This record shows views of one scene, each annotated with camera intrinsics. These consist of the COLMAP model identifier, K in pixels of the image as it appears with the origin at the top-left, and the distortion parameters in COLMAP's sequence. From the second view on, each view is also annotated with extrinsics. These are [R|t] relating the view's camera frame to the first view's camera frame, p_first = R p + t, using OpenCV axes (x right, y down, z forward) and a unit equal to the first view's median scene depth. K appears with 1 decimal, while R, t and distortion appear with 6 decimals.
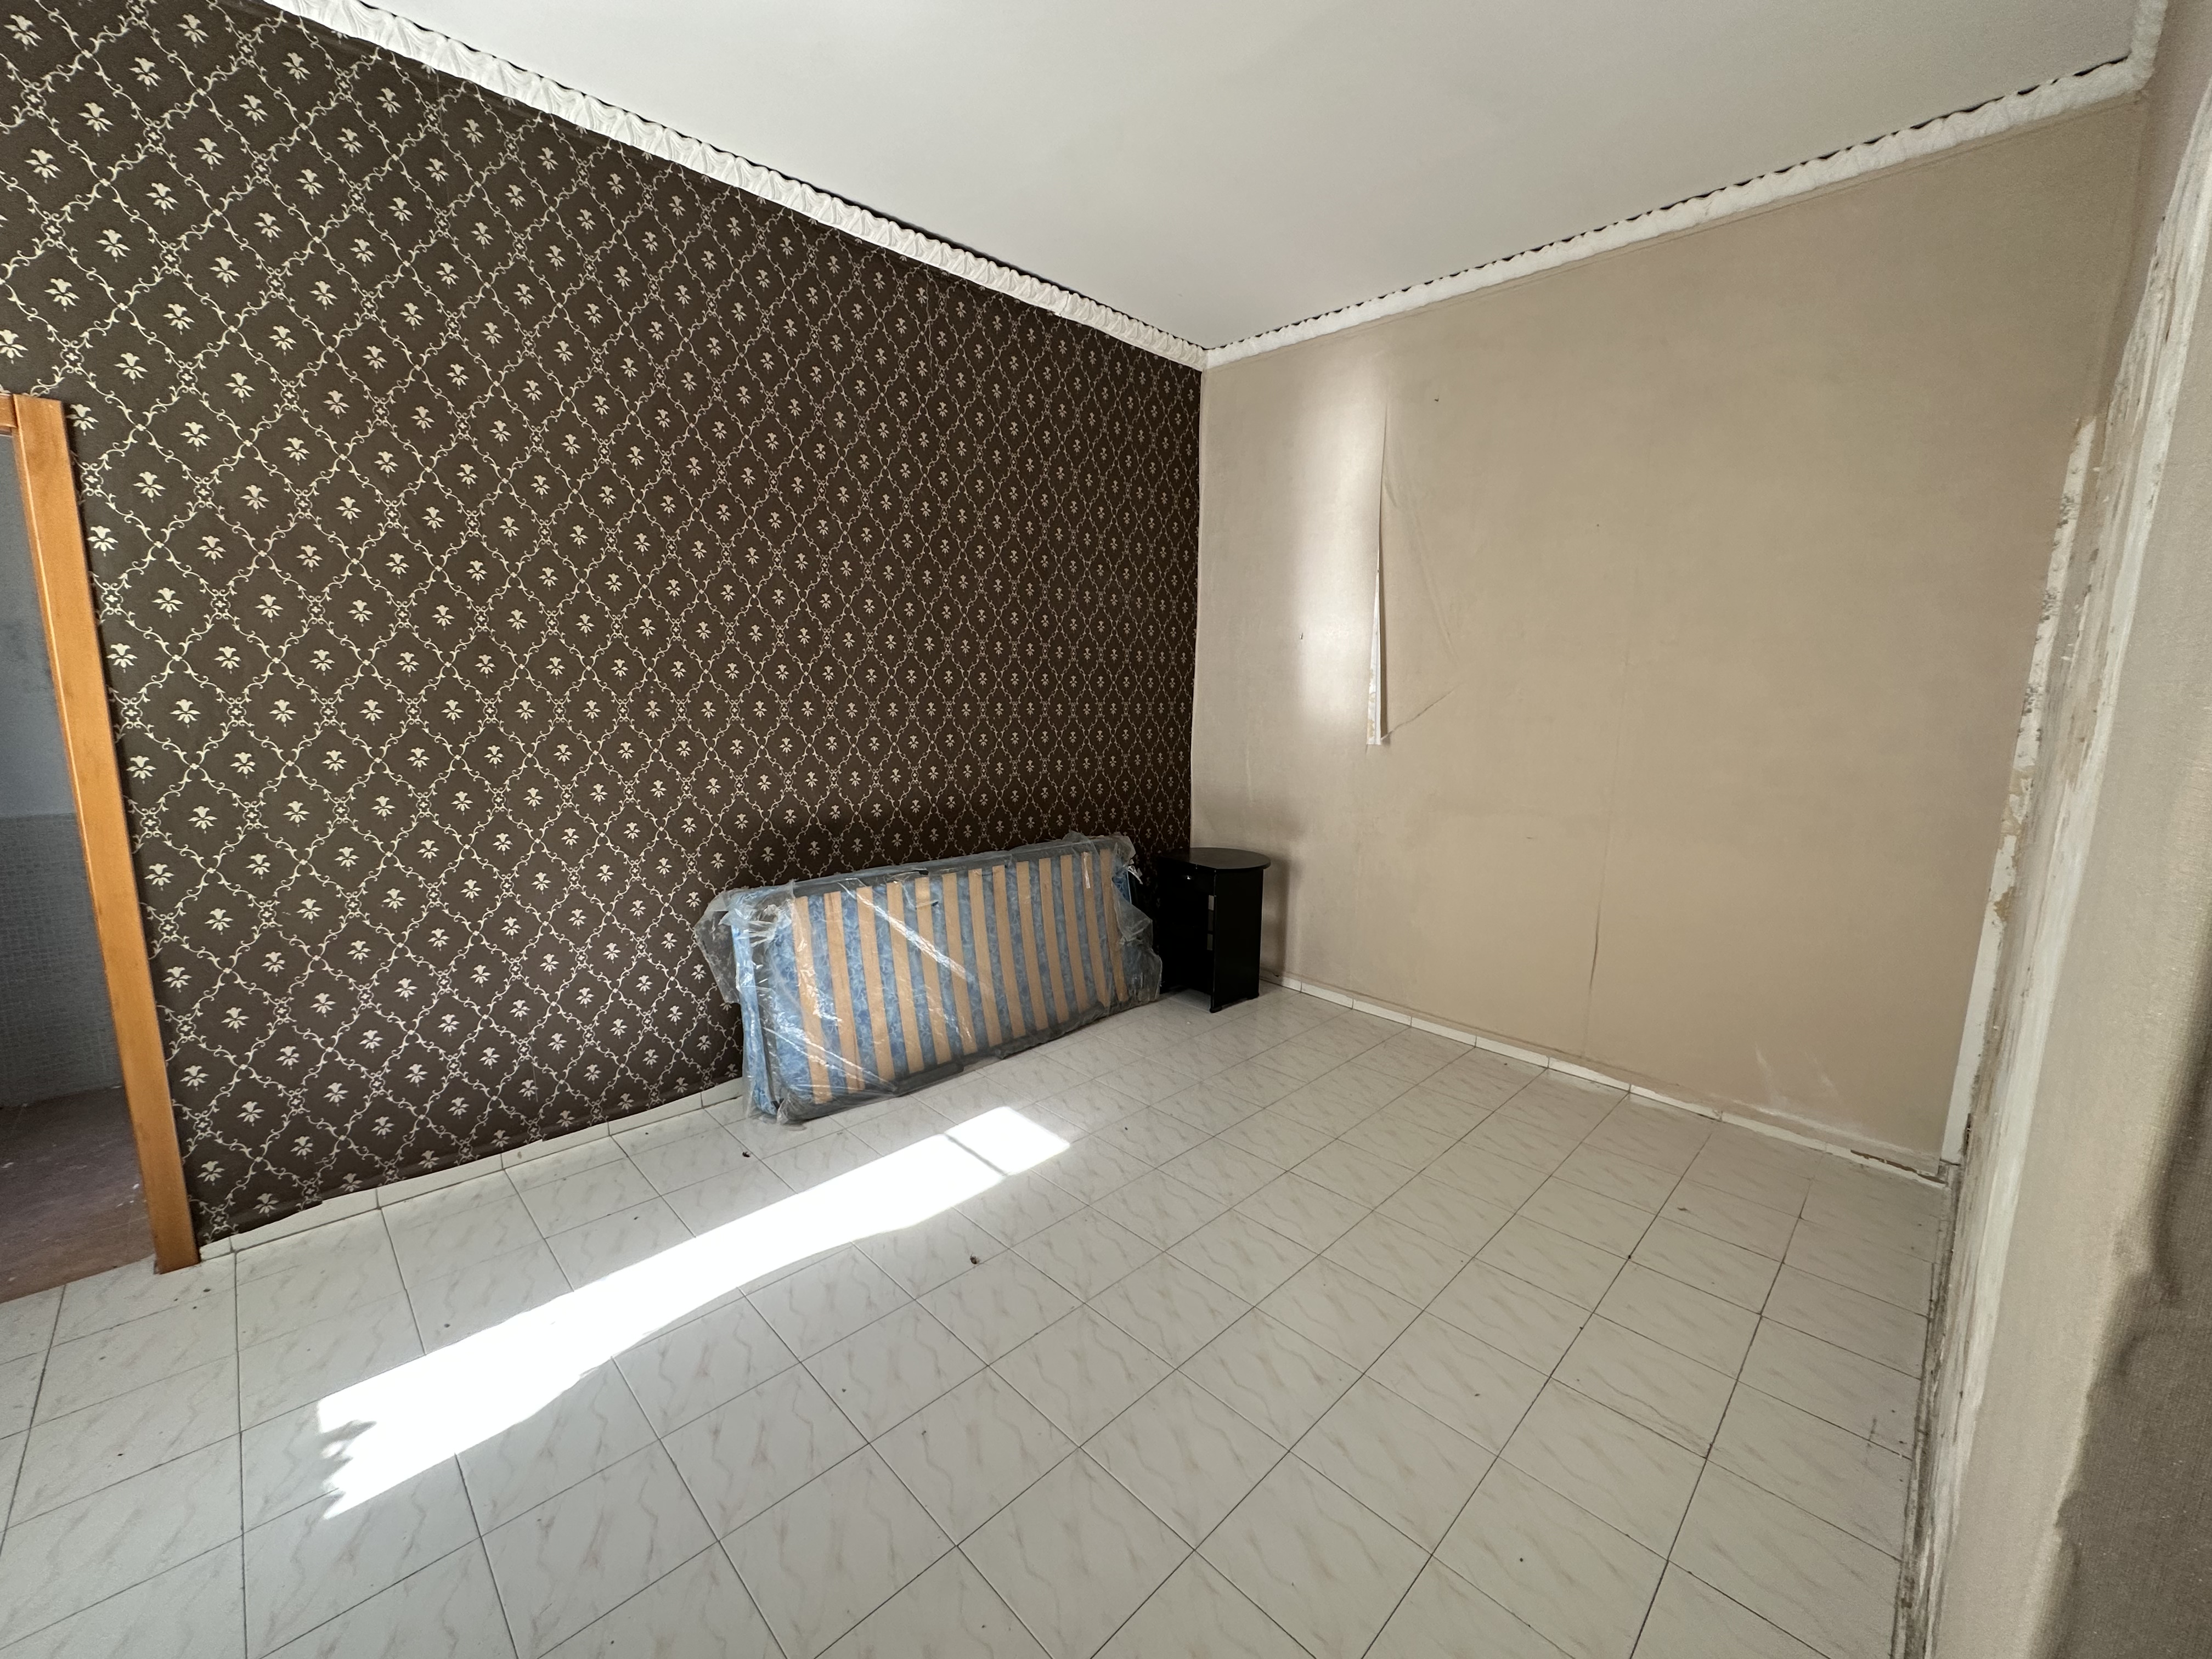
lens RADIAL K [[881.4, 0, 1117.1], [0, 881.4, 829.7], [0, 0, 1]] dist [0.002449, 0.000555]
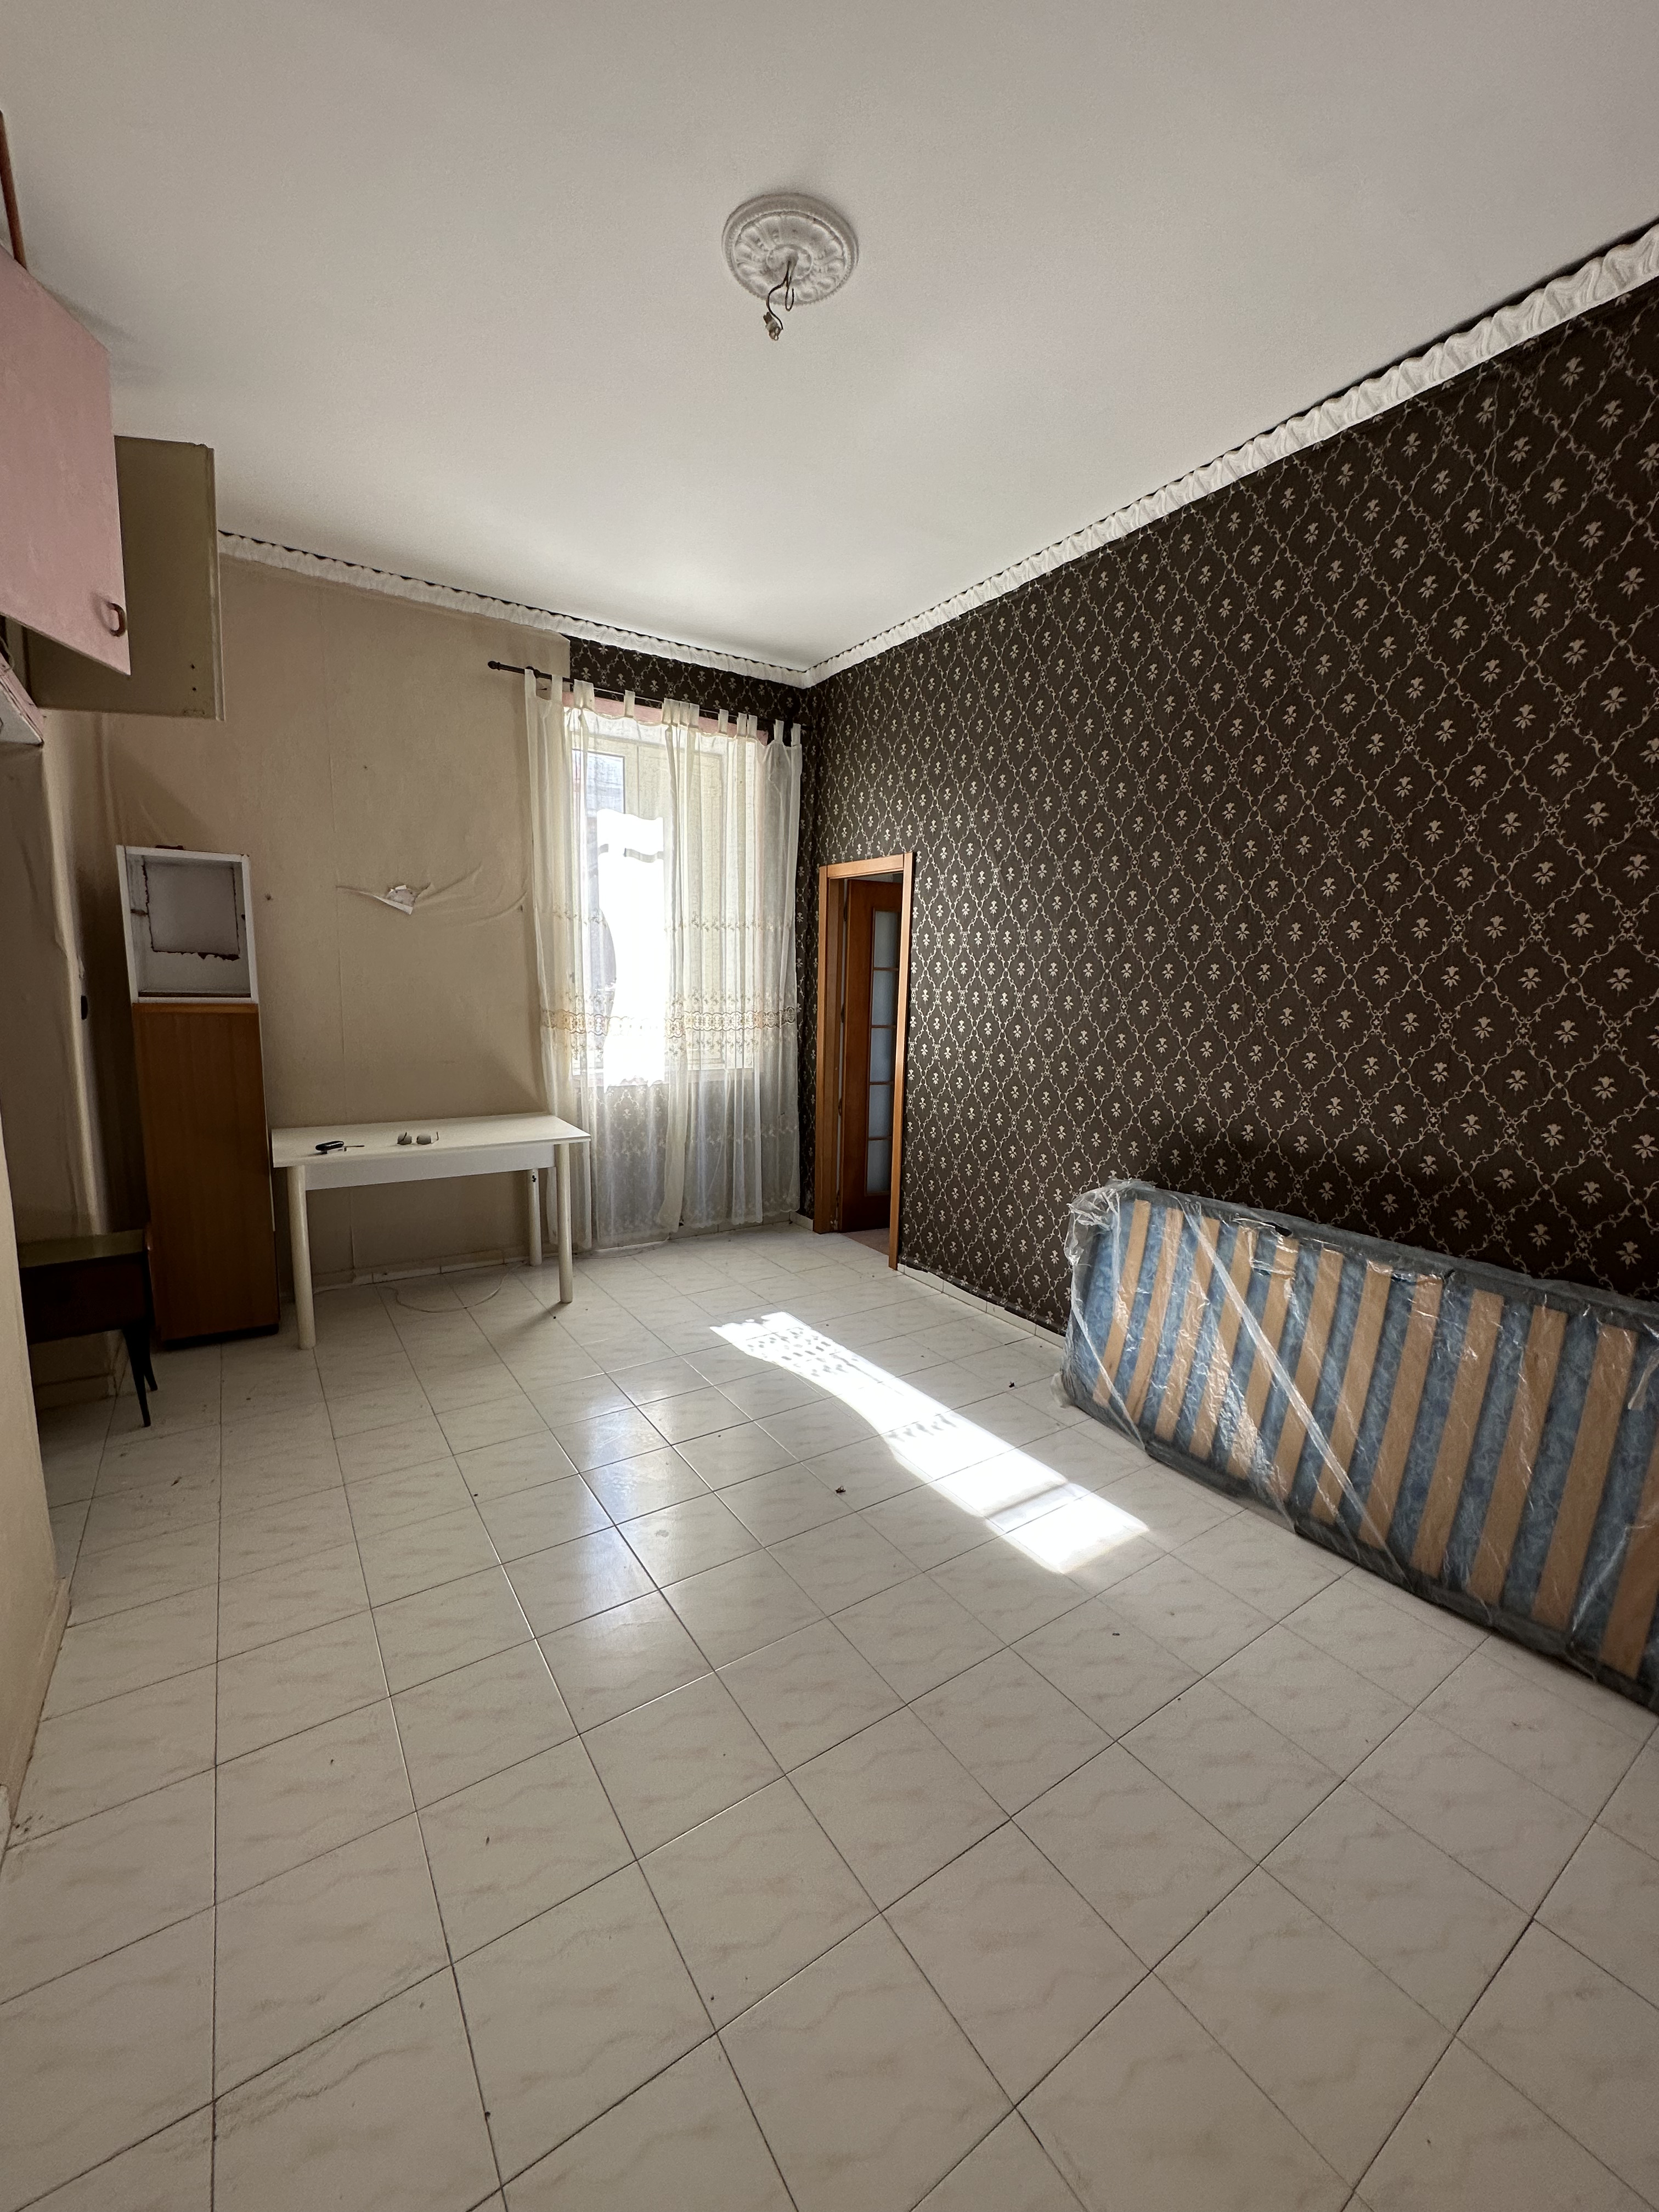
lens RADIAL K [[881.4, 0, 839.9], [0, 881.4, 1112.6], [0, 0, 1]] dist [0.002449, 0.000555]
pose [[-0.181385, 0.128153, -0.975026, 0.634551], [-0.188405, 0.968579, 0.162354, -0.111365], [0.965196, 0.213148, -0.151541, 0.793699]]
